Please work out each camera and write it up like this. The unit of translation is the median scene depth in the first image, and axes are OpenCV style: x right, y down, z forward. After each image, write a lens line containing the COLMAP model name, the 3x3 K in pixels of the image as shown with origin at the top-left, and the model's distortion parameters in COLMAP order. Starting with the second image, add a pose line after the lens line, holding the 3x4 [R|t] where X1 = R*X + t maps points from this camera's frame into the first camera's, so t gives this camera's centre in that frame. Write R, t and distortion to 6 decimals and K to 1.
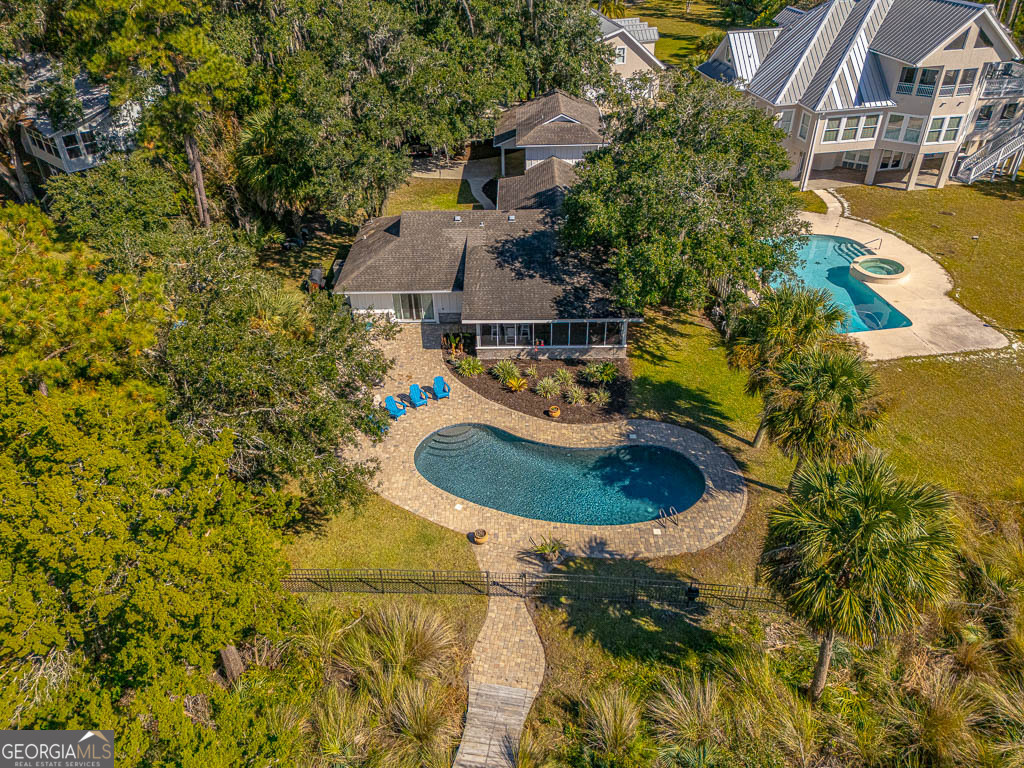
lens RADIAL K [[736.0, 0, 512.0], [0, 736.0, 384.0], [0, 0, 1]] dist [0.084199, -0.067294]
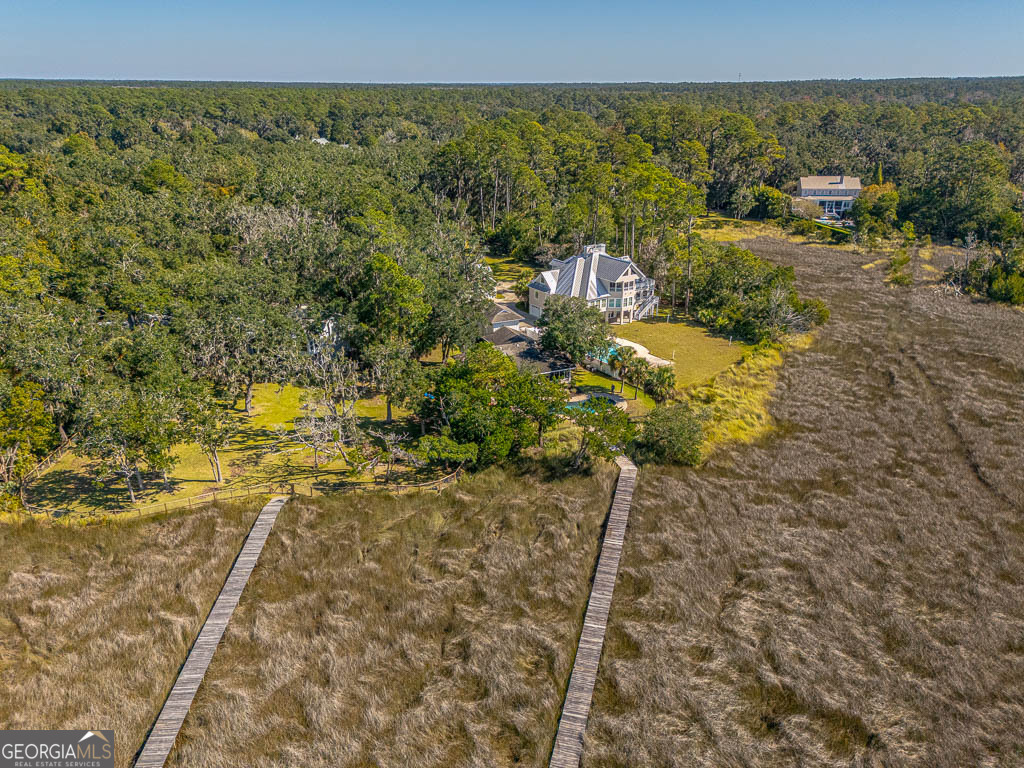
lens RADIAL K [[736.0, 0, 512.0], [0, 736.0, 384.0], [0, 0, 1]] dist [0.084199, -0.067294]
pose [[0.905684, -0.140129, 0.400126, -1.303261], [0.227074, 0.957340, -0.178710, 0.466017], [-0.358014, 0.252713, 0.898867, -1.672147]]
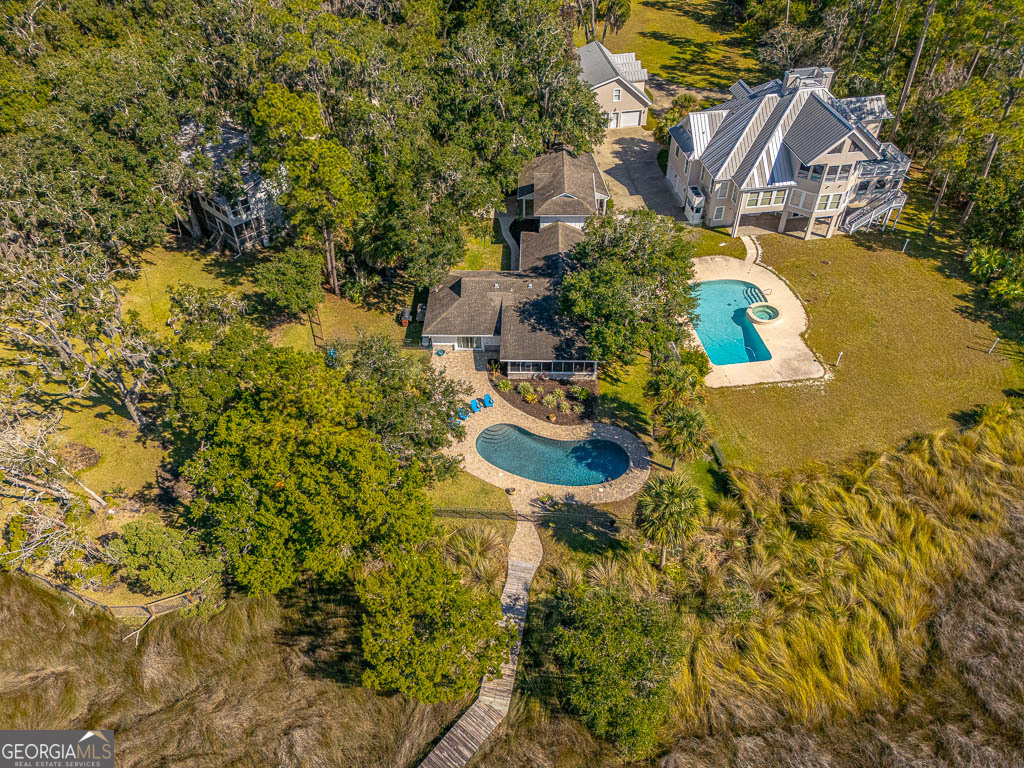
lens RADIAL K [[736.0, 0, 512.0], [0, 736.0, 384.0], [0, 0, 1]] dist [0.084199, -0.067294]
pose [[0.999758, 0.018375, -0.012083, -0.017865], [-0.016415, 0.989148, 0.146003, -0.272724], [0.014635, -0.145769, 0.989210, -0.683986]]
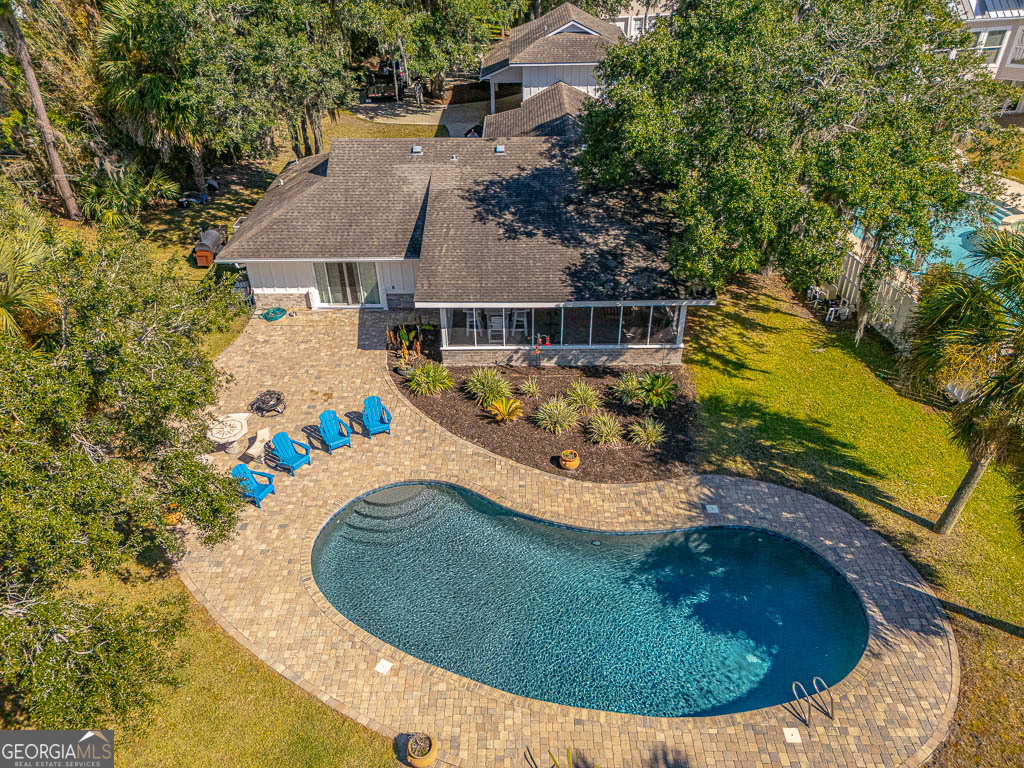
lens RADIAL K [[736.0, 0, 512.0], [0, 736.0, 384.0], [0, 0, 1]] dist [0.084199, -0.067294]
pose [[0.999993, 0.002711, 0.002466, 0.009964], [-0.002716, 0.999995, 0.001661, -0.020170], [-0.002462, -0.001668, 0.999996, 0.381435]]
